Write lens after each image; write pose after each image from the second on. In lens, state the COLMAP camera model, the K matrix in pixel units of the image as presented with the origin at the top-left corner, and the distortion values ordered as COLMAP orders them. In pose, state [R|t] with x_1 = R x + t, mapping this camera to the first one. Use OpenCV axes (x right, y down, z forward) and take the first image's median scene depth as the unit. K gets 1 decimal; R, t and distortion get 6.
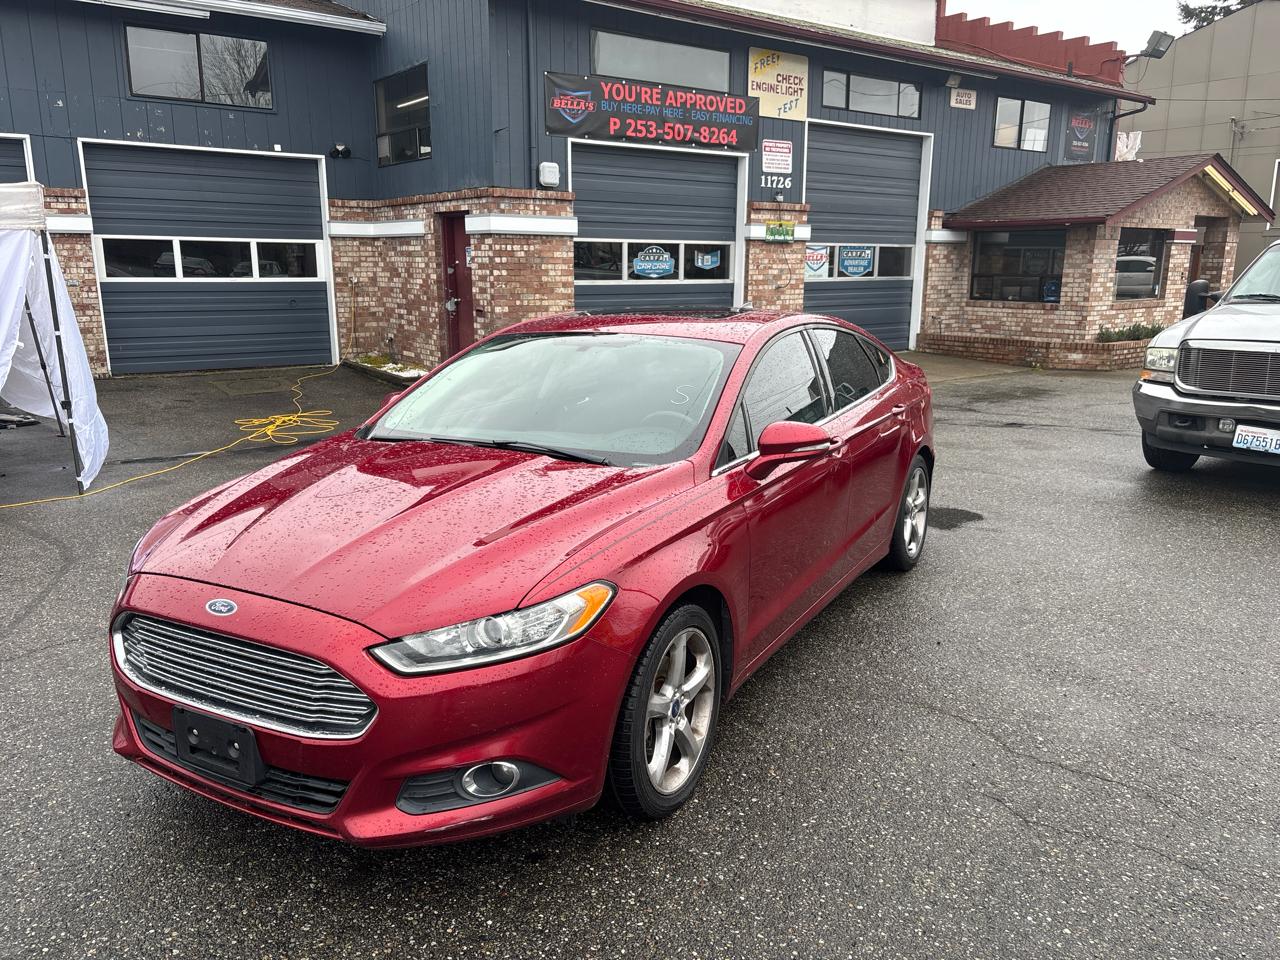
lens RADIAL K [[969.7, 0, 642.4], [0, 969.7, 488.3], [0, 0, 1]] dist [0.014790, 0.009372]
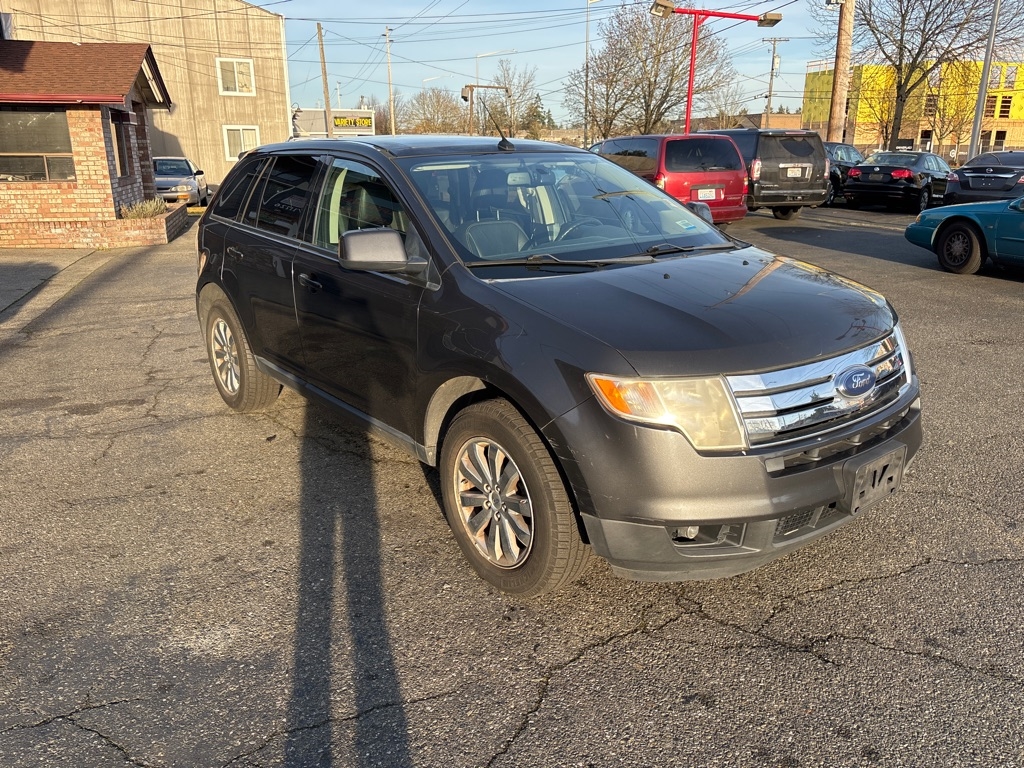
lens RADIAL K [[774.8, 0, 512.0], [0, 774.8, 384.0], [0, 0, 1]] dist [0.036945, -0.032694]
pose [[0.358964, -0.269930, 0.893467, -0.207208], [0.210326, 0.956039, 0.204332, -0.068834], [-0.909345, 0.114571, 0.399957, 0.328580]]
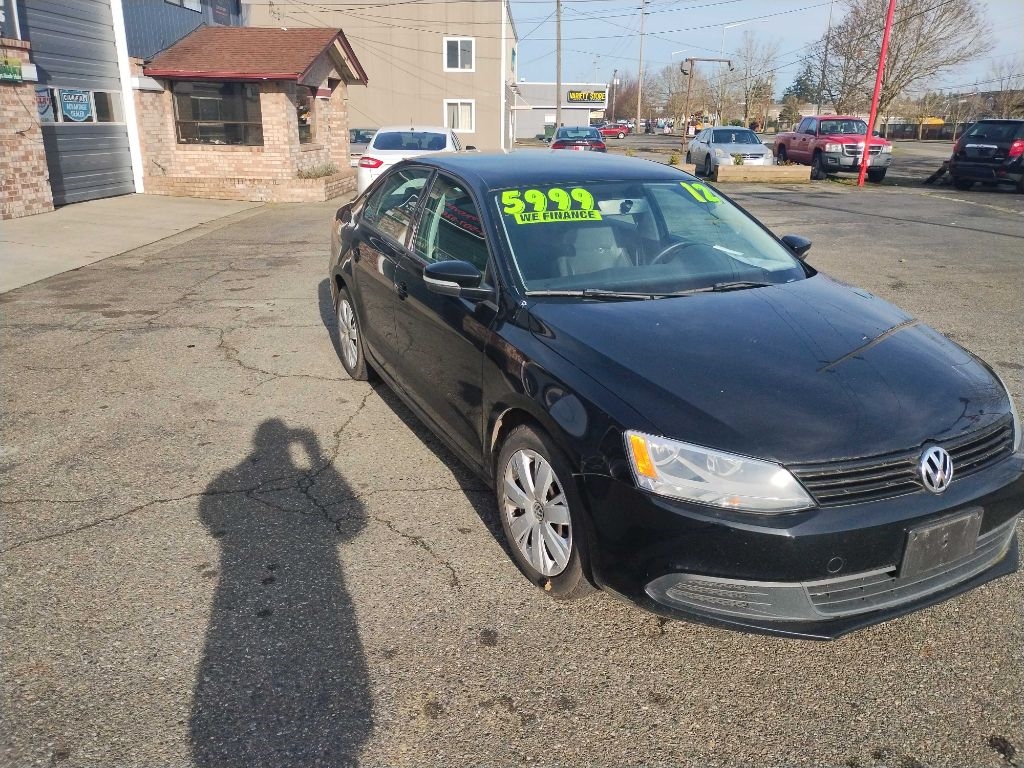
lens RADIAL K [[758.4, 0, 512.6], [0, 758.4, 379.9], [0, 0, 1]] dist [0.047254, -0.045542]
pose [[0.631907, -0.240318, 0.736845, -0.163295], [0.160008, 0.970684, 0.179362, -0.032784], [-0.758347, 0.004561, 0.651835, 0.163864]]
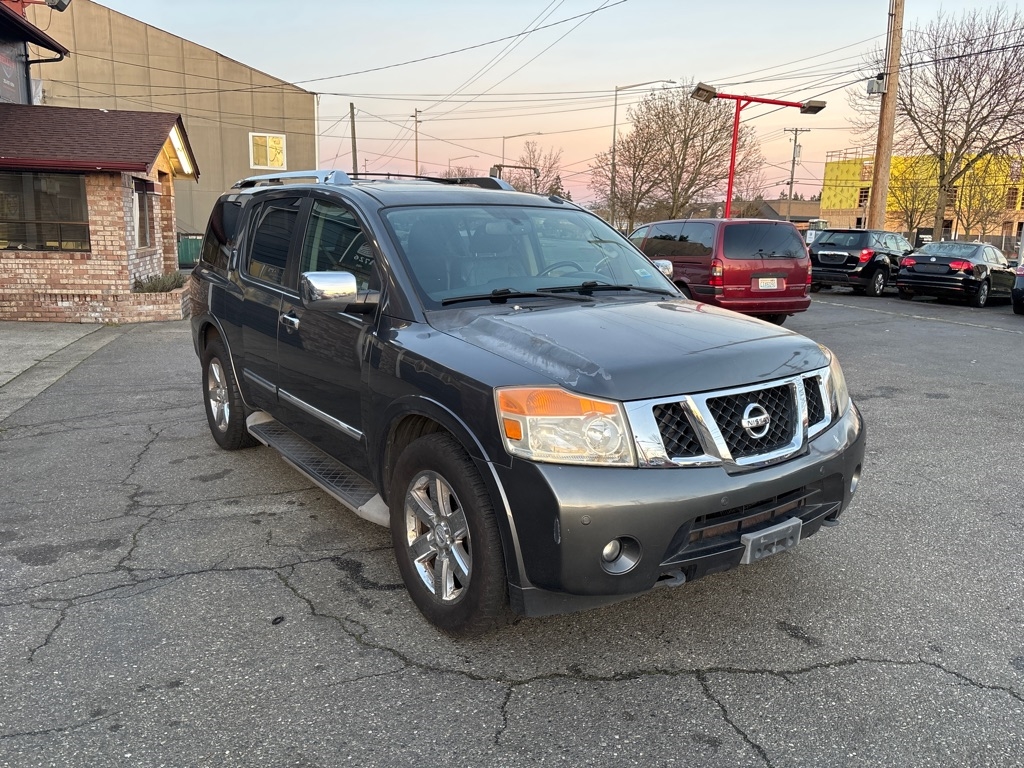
lens RADIAL K [[775.9, 0, 513.4], [0, 775.9, 382.5], [0, 0, 1]] dist [0.026038, -0.009019]
pose [[0.380023, -0.172761, 0.908700, -0.137626], [0.183823, 0.976914, 0.108854, -0.083494], [-0.906527, 0.125673, 0.403007, 0.382062]]
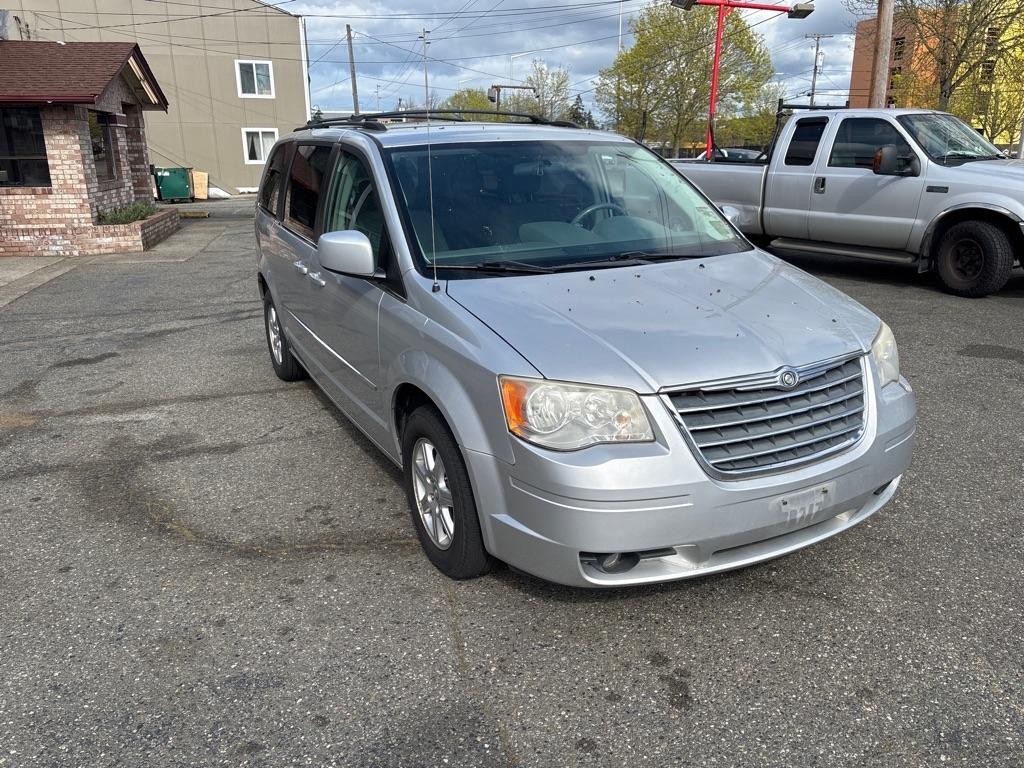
lens RADIAL K [[773.9, 0, 511.3], [0, 773.9, 388.8], [0, 0, 1]] dist [0.044281, -0.053346]
pose [[0.406331, -0.269108, 0.873199, -0.125835], [0.210983, 0.957454, 0.196896, -0.062066], [-0.889034, 0.104225, 0.445821, 0.306853]]
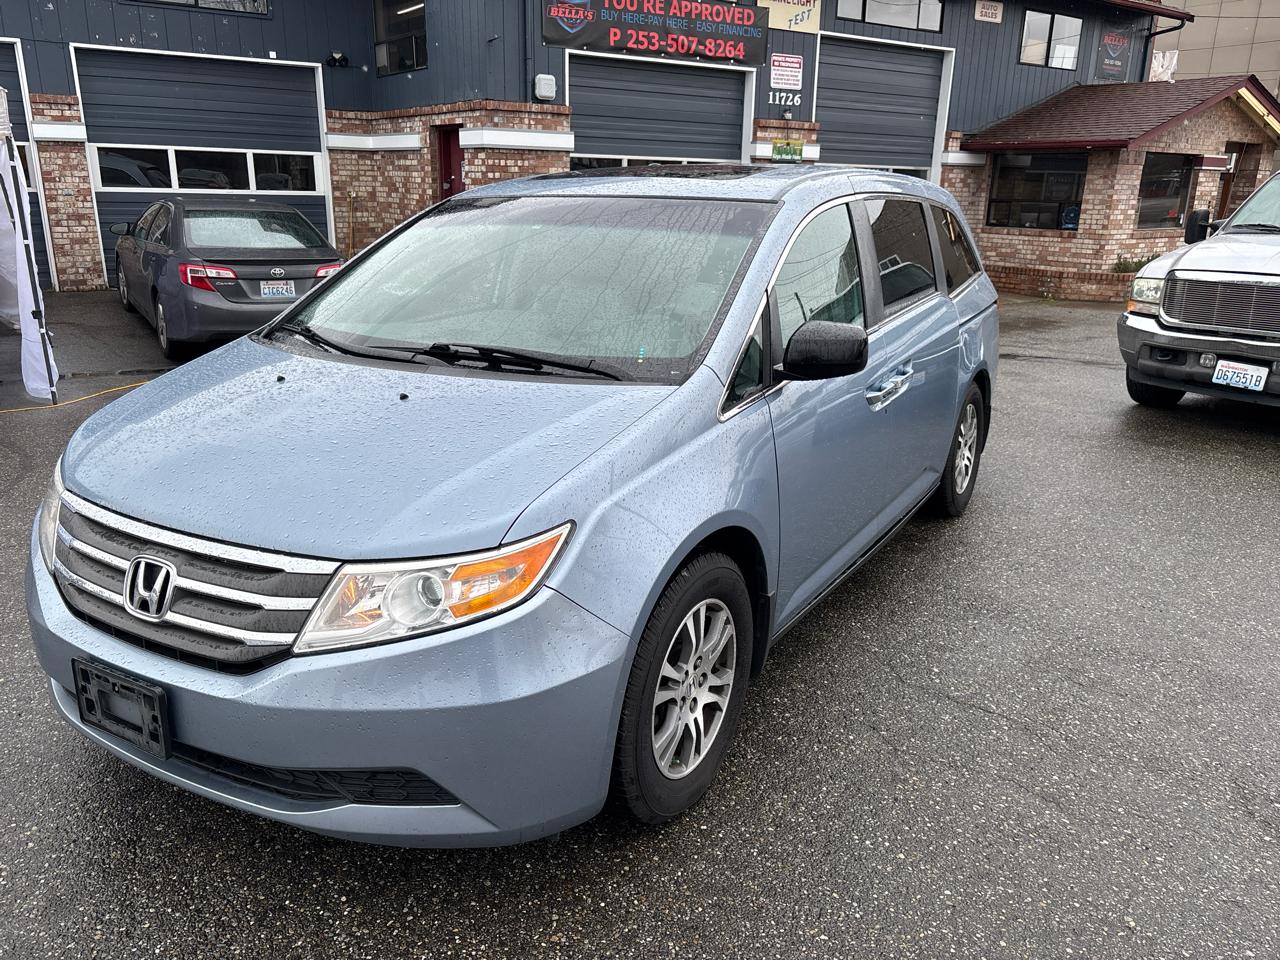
lens RADIAL K [[968.5, 0, 640.0], [0, 968.5, 480.0], [0, 0, 1]] dist [0.036945, -0.032694]
pose [[0.999258, 0.025441, -0.028905, 0.031464], [-0.023404, 0.997359, 0.068759, 0.000369], [0.030578, -0.068031, 0.997214, 0.002125]]
